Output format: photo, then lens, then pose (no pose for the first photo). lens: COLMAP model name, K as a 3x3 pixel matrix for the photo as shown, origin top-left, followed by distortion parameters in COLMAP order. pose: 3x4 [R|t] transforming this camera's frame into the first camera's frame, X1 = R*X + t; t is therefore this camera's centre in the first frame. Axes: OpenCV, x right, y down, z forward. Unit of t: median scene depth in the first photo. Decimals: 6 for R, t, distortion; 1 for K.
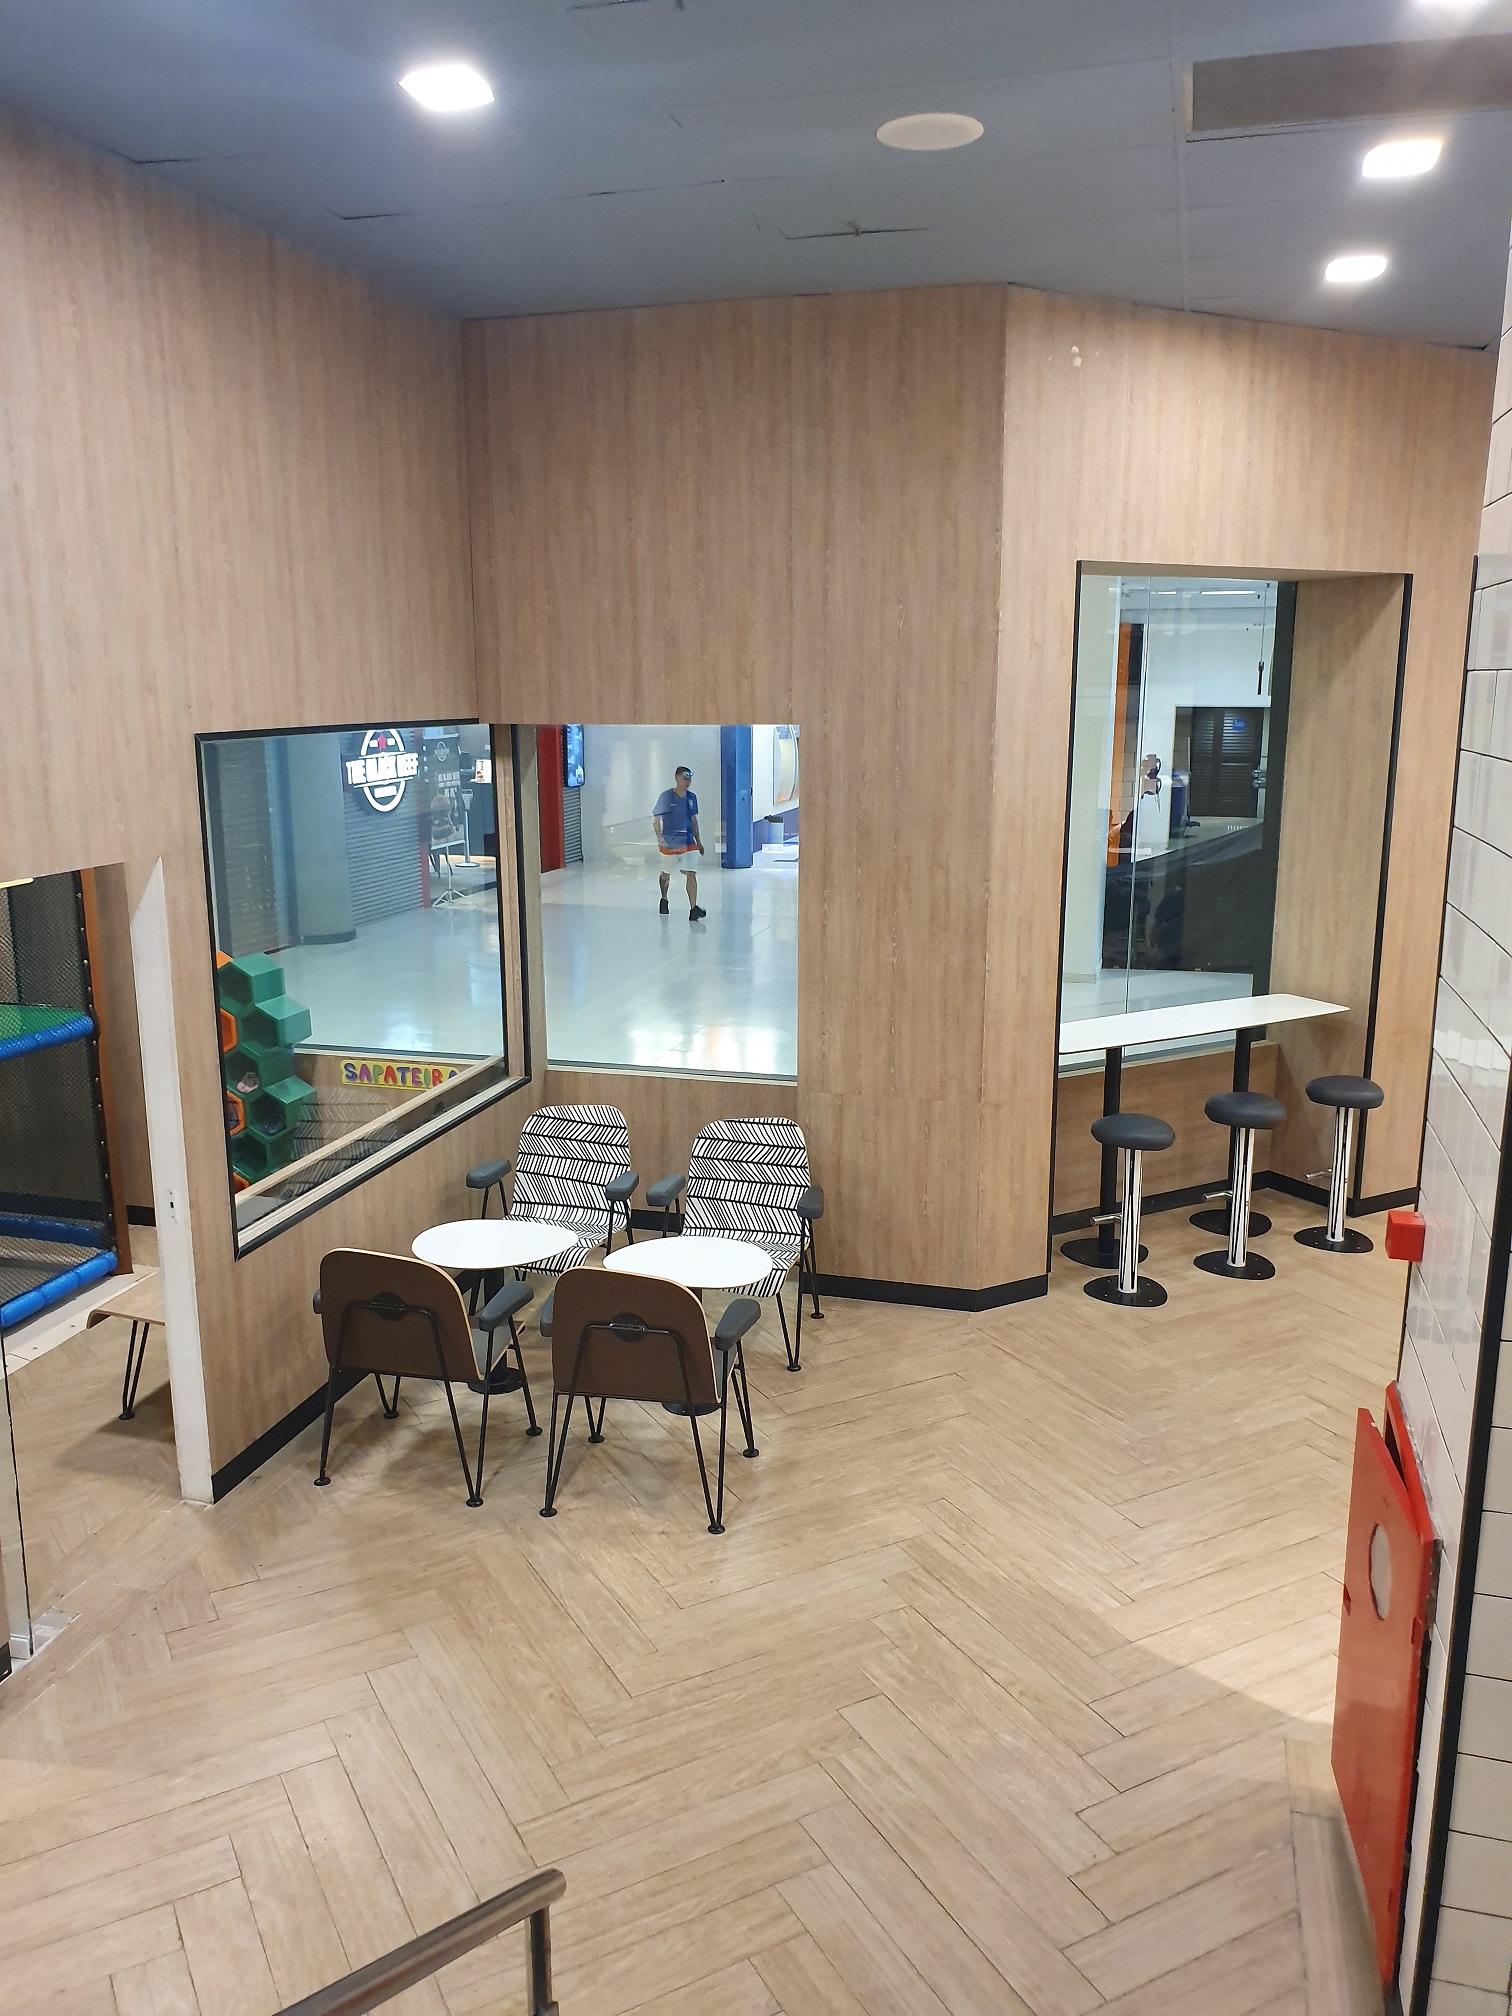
lens RADIAL K [[1549.6, 0, 755.8], [0, 1549.6, 1004.4], [0, 0, 1]] dist [0.176519, -0.360490]
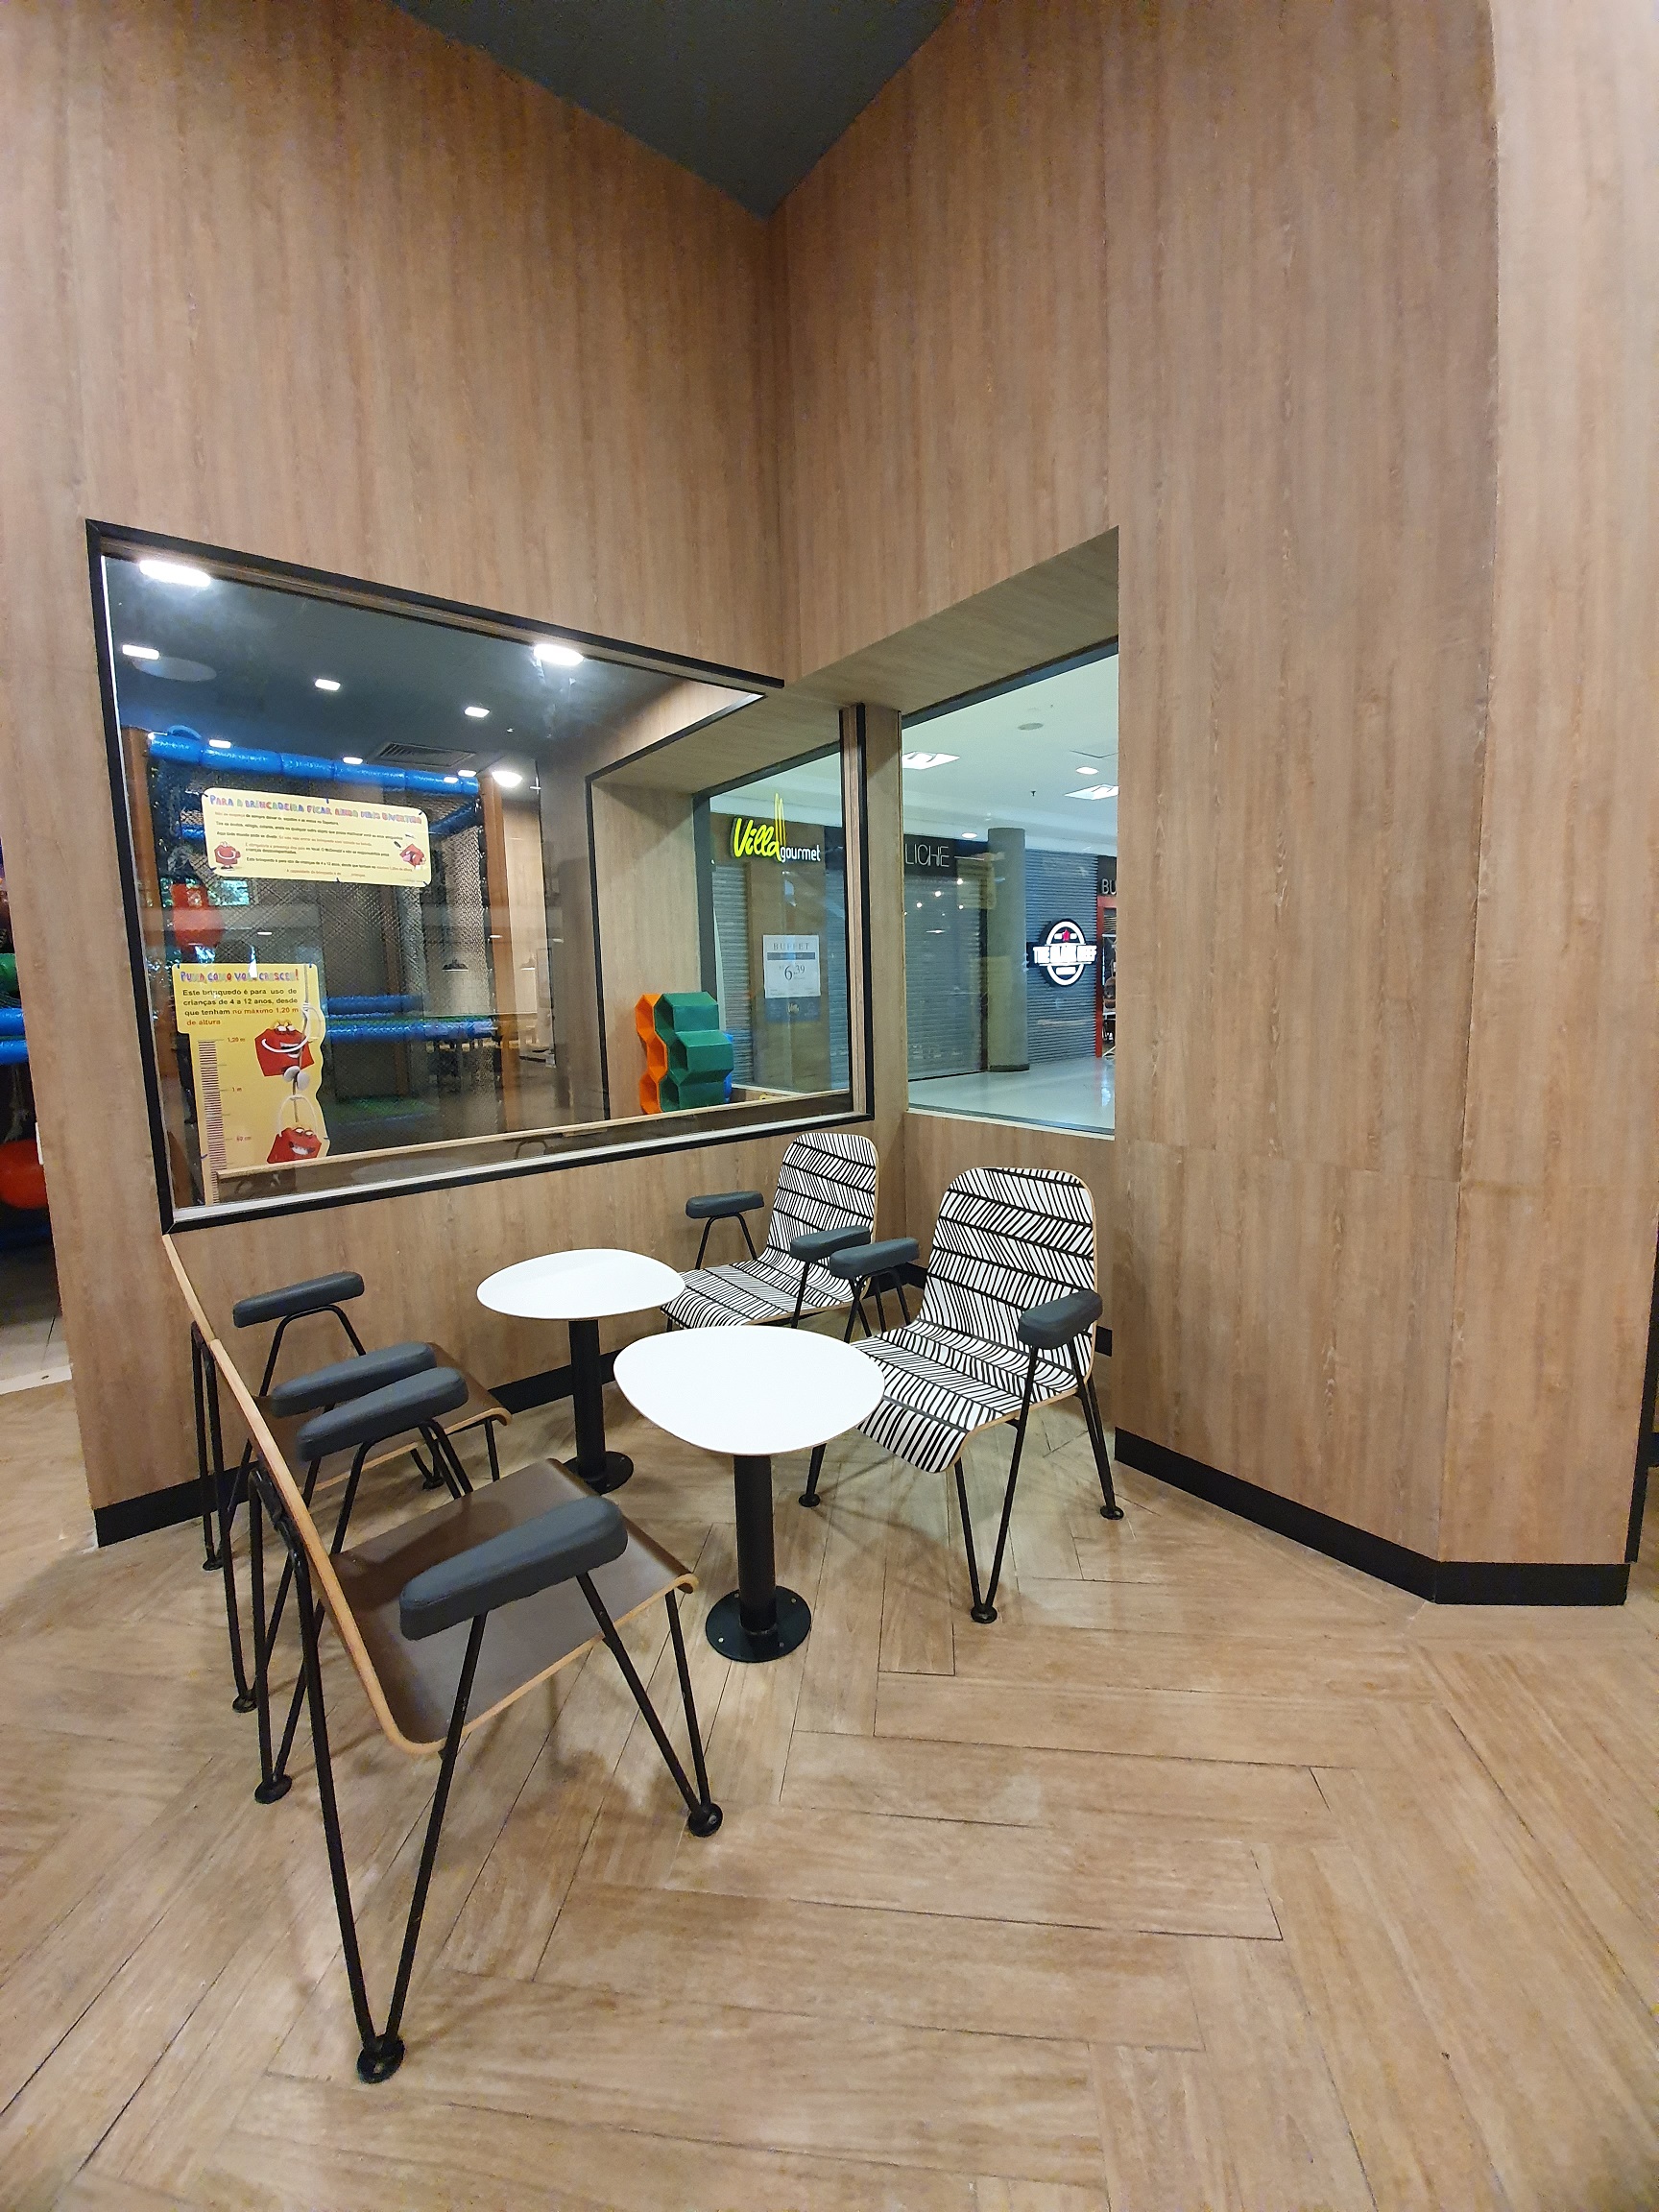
lens RADIAL K [[883.2, 0, 828.8], [0, 883.2, 1080.8], [0, 0, 1]] dist [-0.000389, -0.012182]
pose [[0.814265, 0.044547, -0.578782, 0.139242], [-0.092615, 0.994249, -0.053772, 0.063774], [0.573058, 0.097388, 0.813707, 0.649585]]
